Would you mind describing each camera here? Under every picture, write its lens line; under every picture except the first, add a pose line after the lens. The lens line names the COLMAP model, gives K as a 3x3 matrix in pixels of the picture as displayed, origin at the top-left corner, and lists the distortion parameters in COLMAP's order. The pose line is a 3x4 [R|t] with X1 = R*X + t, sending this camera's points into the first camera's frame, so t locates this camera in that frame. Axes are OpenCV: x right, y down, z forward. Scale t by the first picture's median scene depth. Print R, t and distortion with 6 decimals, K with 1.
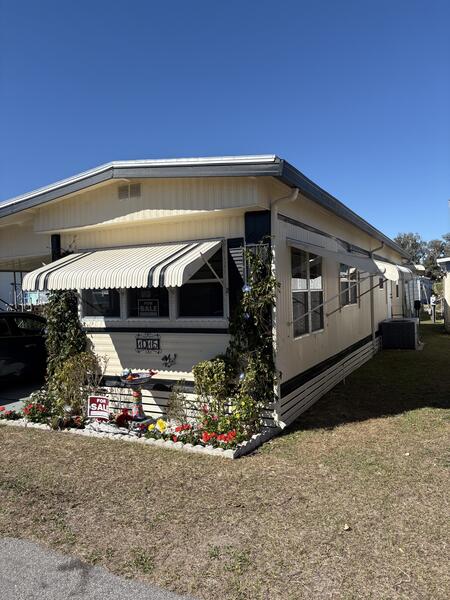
lens RADIAL K [[462.9, 0, 224.7], [0, 462.9, 298.0], [0, 0, 1]] dist [-0.002551, 0.000013]
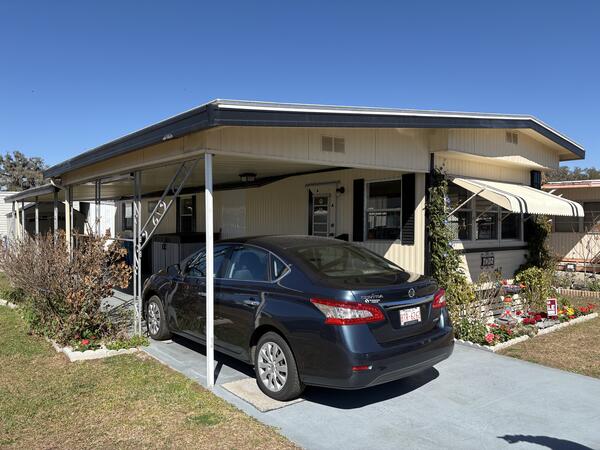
lens RADIAL K [[462.9, 0, 299.7], [0, 462.9, 227.0], [0, 0, 1]] dist [-0.002551, 0.000013]
pose [[0.398981, 0.030055, 0.916466, -1.489772], [-0.012817, 0.999548, -0.027200, 0.048828], [-0.916869, -0.000894, 0.399186, 0.966109]]
